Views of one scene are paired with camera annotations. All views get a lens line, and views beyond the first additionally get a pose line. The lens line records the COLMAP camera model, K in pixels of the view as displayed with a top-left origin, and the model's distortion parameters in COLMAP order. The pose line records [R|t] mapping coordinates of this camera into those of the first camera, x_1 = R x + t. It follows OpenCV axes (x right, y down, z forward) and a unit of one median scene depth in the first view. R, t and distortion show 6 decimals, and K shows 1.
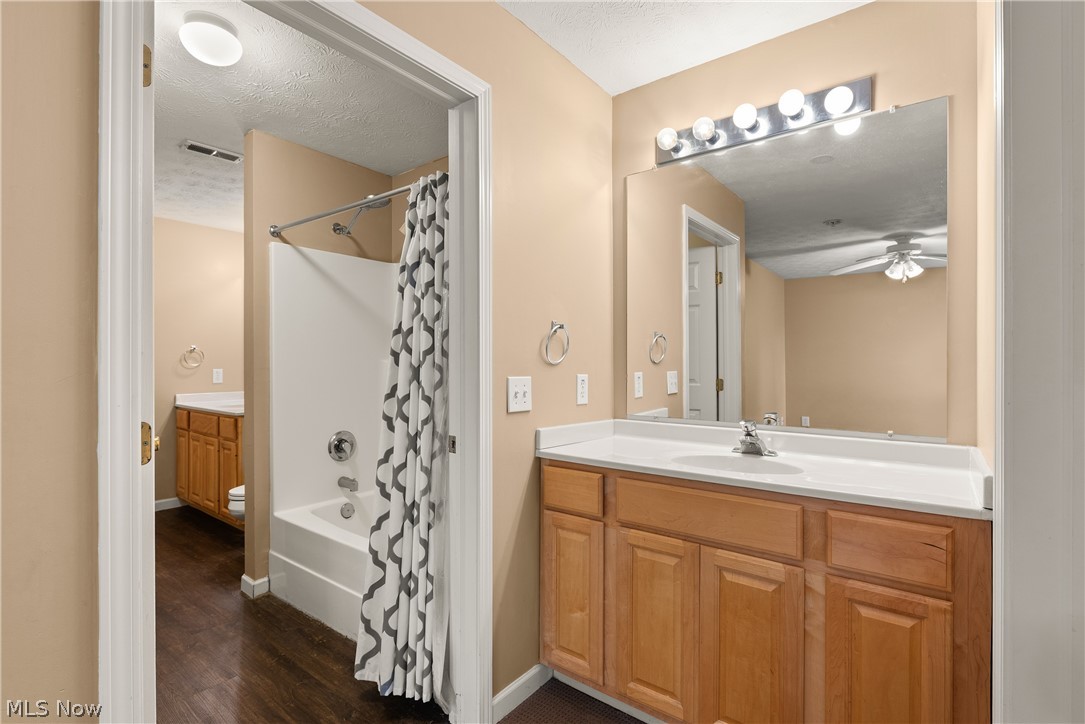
lens RADIAL K [[520.0, 0, 540.6], [0, 520.0, 369.3], [0, 0, 1]] dist [0.000466, -0.000095]
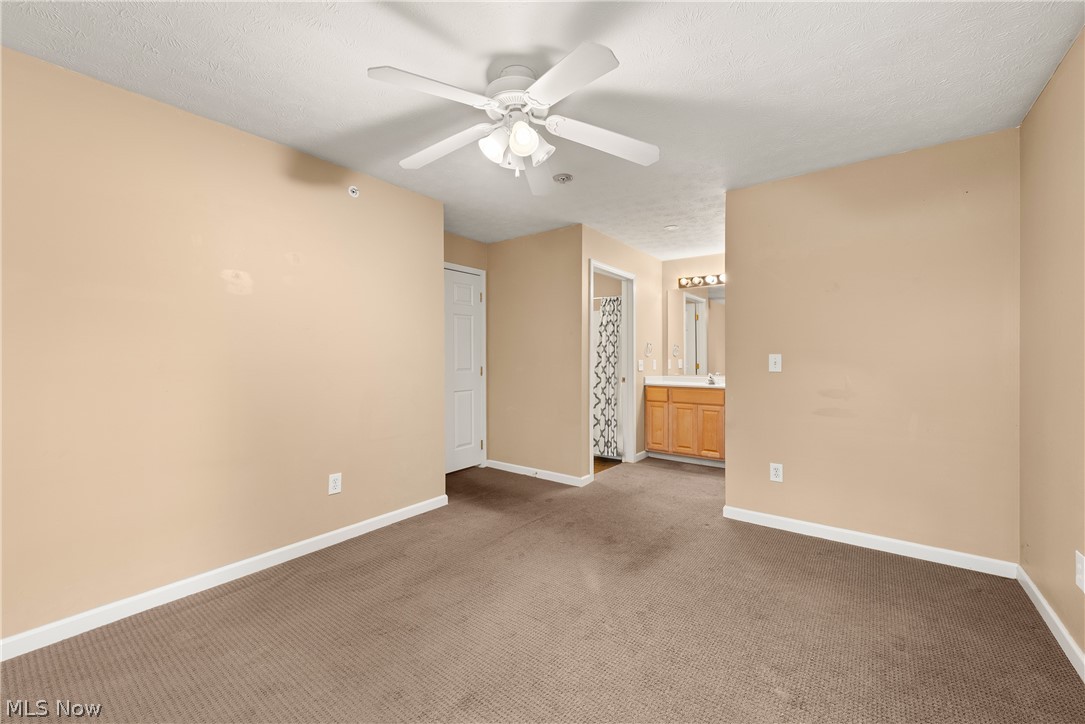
lens RADIAL K [[429.7, 0, 541.7], [0, 429.7, 362.2], [0, 0, 1]] dist [0.007294, -0.000134]
pose [[0.999949, 0.001386, 0.009988, -0.683386], [-0.001370, 0.999998, -0.001518, 0.032157], [-0.009990, 0.001504, 0.999949, -1.679215]]
